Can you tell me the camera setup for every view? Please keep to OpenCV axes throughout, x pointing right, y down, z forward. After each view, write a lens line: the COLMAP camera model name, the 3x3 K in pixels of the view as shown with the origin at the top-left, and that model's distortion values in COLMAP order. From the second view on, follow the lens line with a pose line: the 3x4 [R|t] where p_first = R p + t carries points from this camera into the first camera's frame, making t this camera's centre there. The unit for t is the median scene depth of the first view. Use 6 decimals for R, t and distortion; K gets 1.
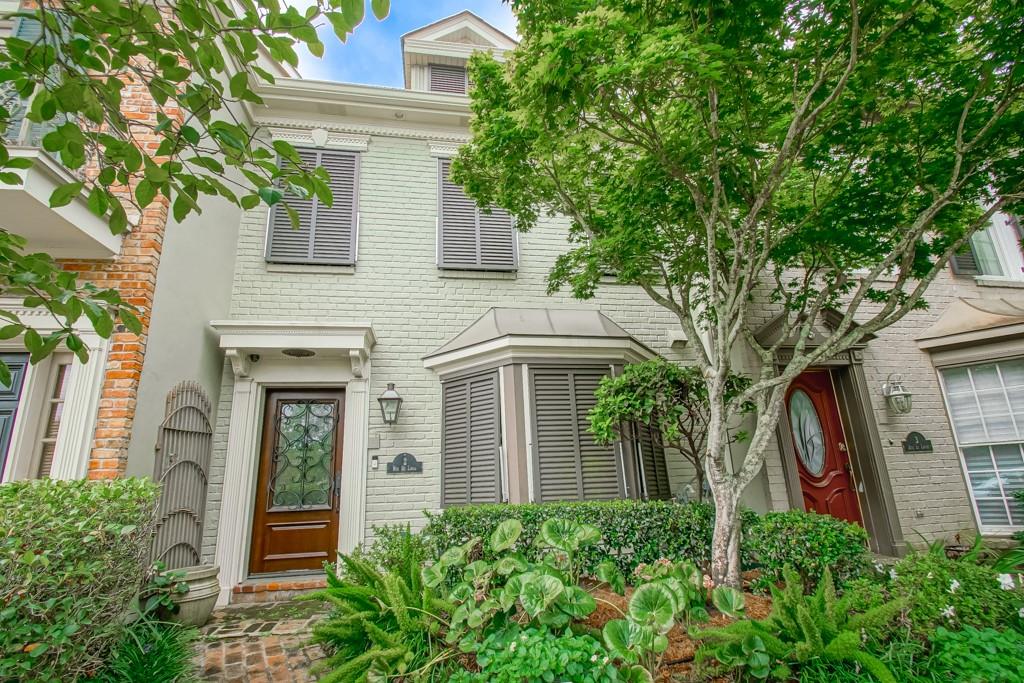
lens RADIAL K [[468.1, 0, 491.3], [0, 468.1, 368.2], [0, 0, 1]] dist [0.023171, -0.021190]
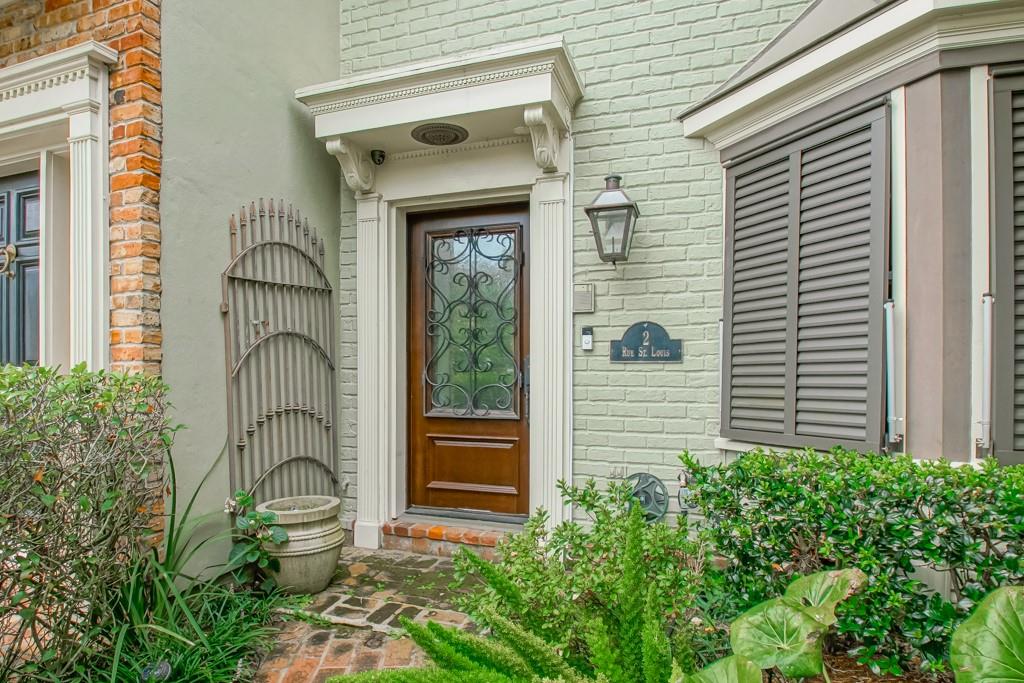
lens RADIAL K [[458.2, 0, 550.4], [0, 458.2, 362.8], [0, 0, 1]] dist [-0.020118, -0.000560]
pose [[0.904975, 0.032727, -0.424204, -0.071844], [0.070696, 0.971610, 0.225778, 0.110628], [0.419550, -0.234313, 0.876969, 0.542773]]
